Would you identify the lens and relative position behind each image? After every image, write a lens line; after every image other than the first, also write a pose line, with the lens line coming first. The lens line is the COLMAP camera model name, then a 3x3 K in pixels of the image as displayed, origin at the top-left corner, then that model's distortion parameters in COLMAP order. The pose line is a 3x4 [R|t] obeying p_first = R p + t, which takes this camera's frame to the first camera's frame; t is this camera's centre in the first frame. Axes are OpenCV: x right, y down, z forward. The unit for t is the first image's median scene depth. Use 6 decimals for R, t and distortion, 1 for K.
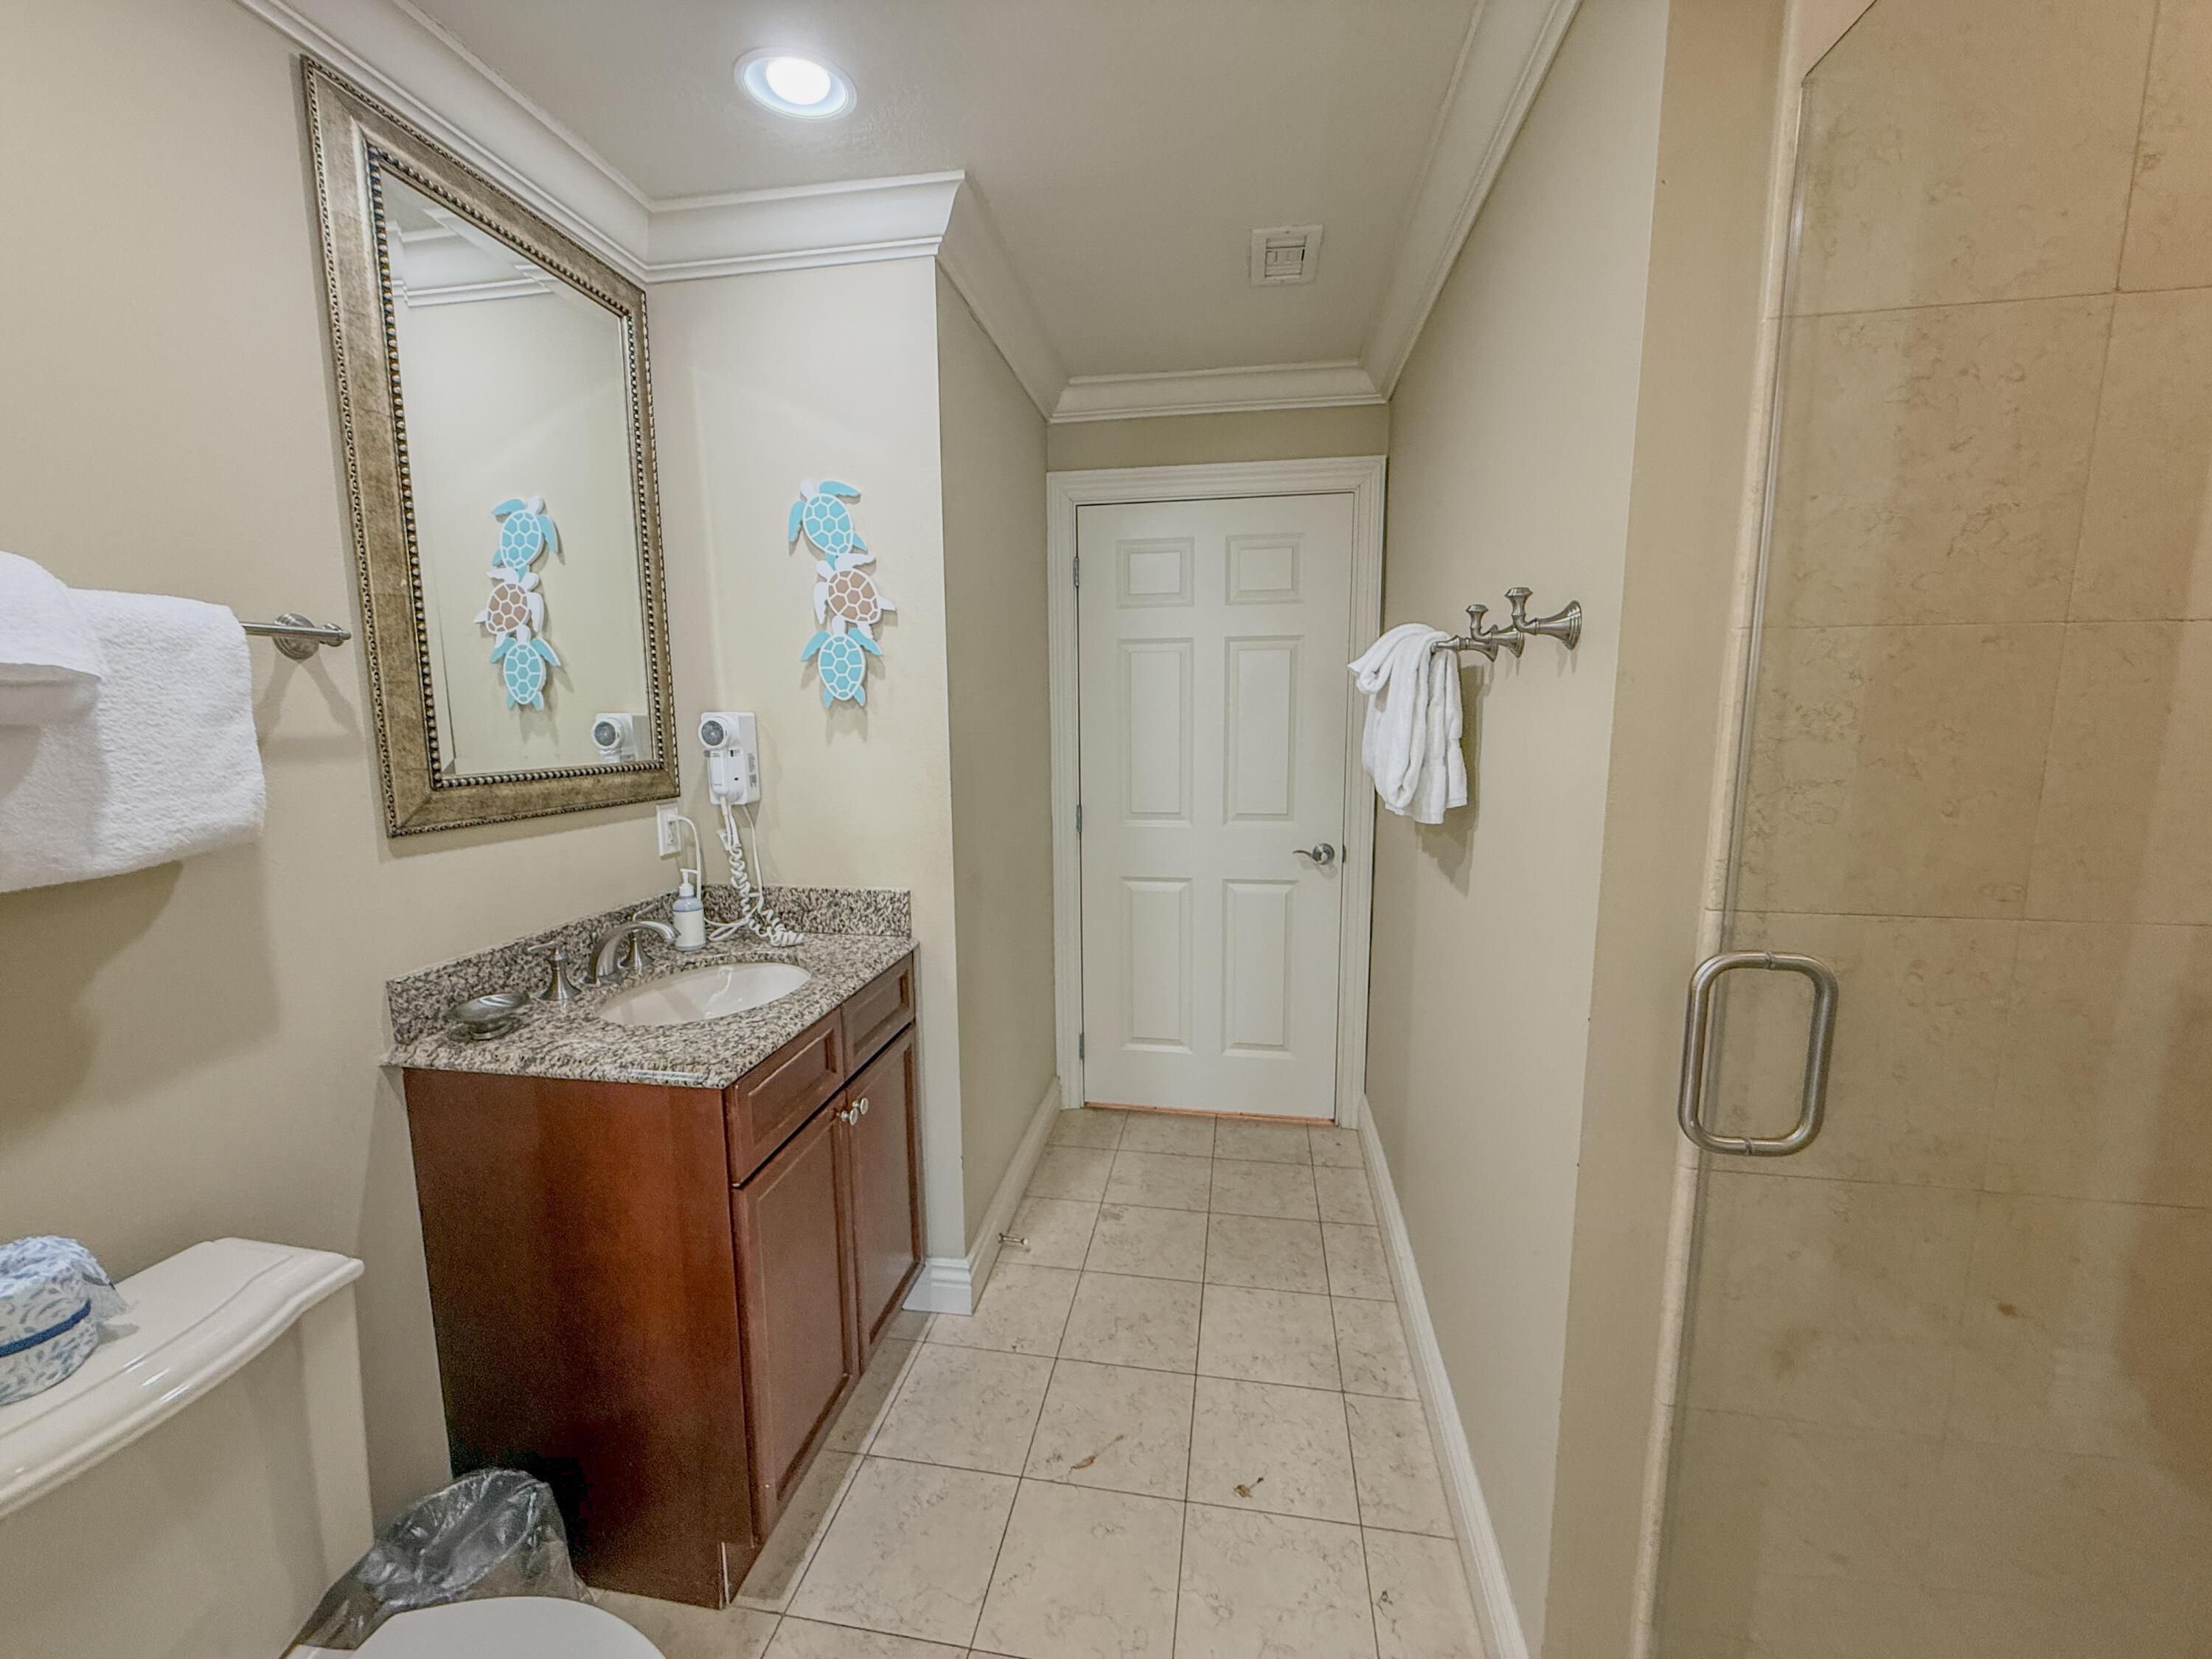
lens RADIAL K [[880.6, 0, 1099.3], [0, 880.6, 830.9], [0, 0, 1]] dist [0.002051, -0.000372]
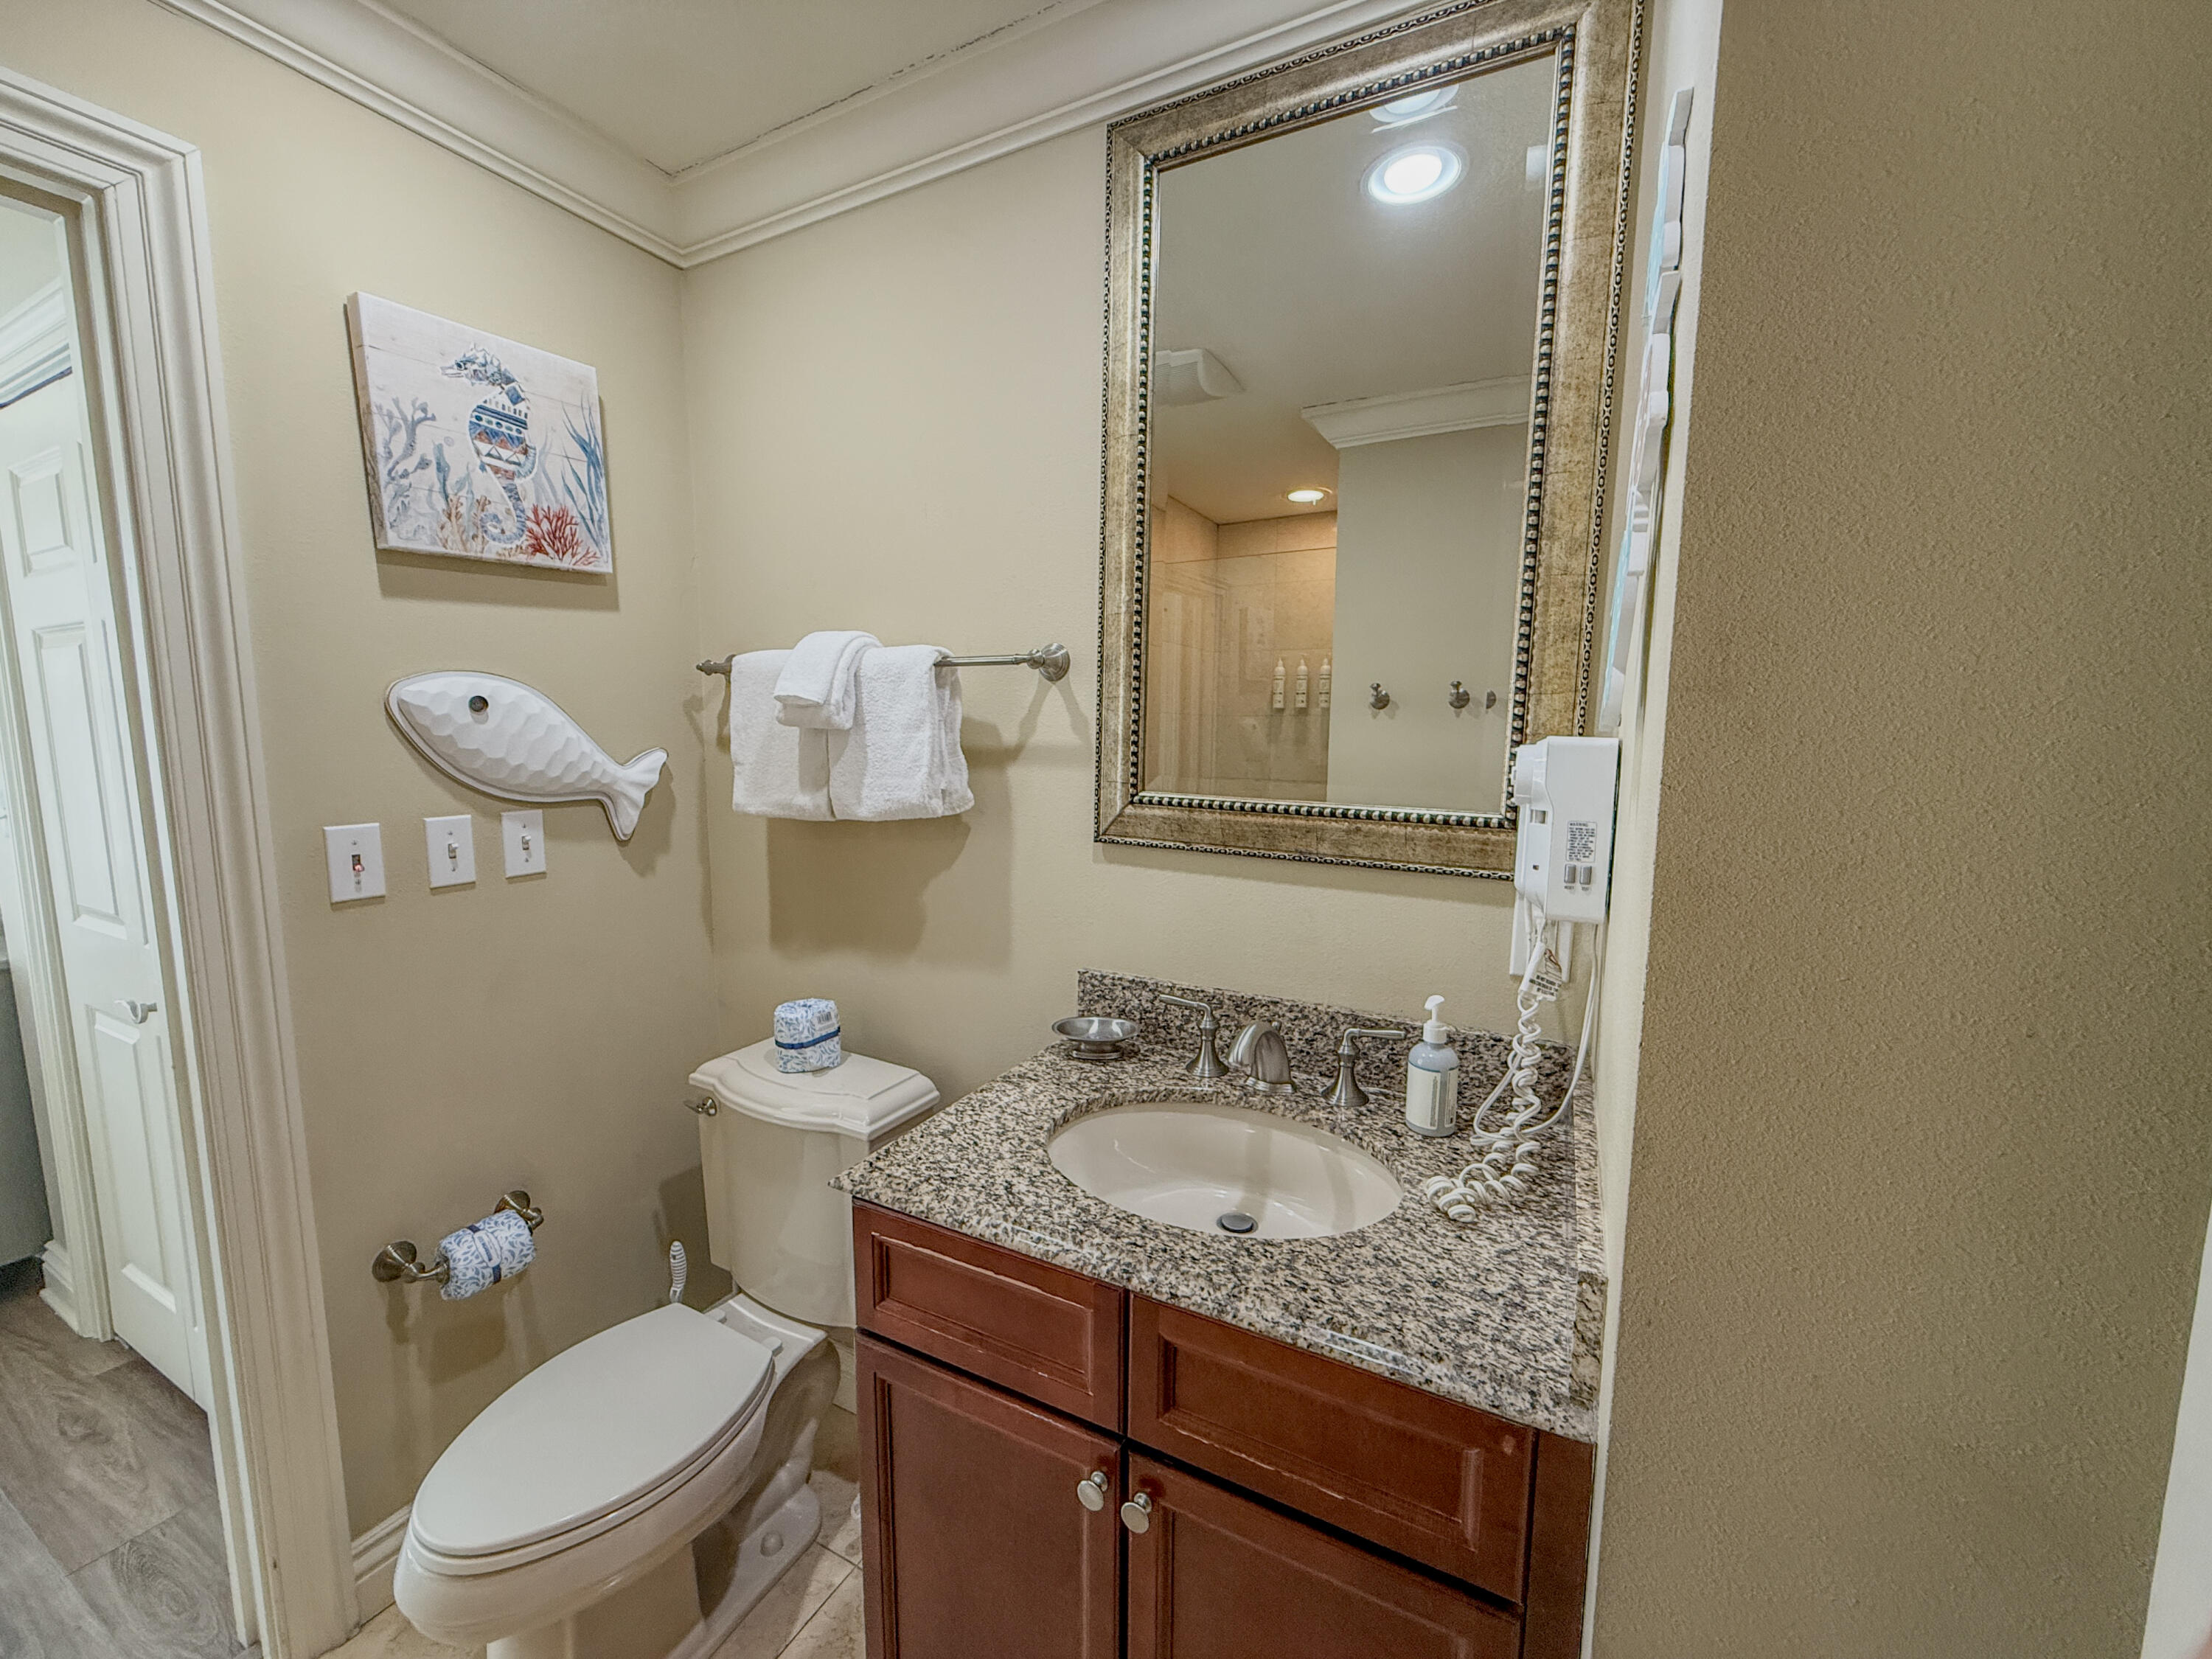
lens RADIAL K [[880.6, 0, 1099.3], [0, 880.6, 830.9], [0, 0, 1]] dist [0.002051, -0.000372]
pose [[-0.319619, 0.118028, -0.940167, 0.208181], [-0.139107, 0.975617, 0.169769, -0.190565], [0.937280, 0.185045, -0.295407, 1.328475]]
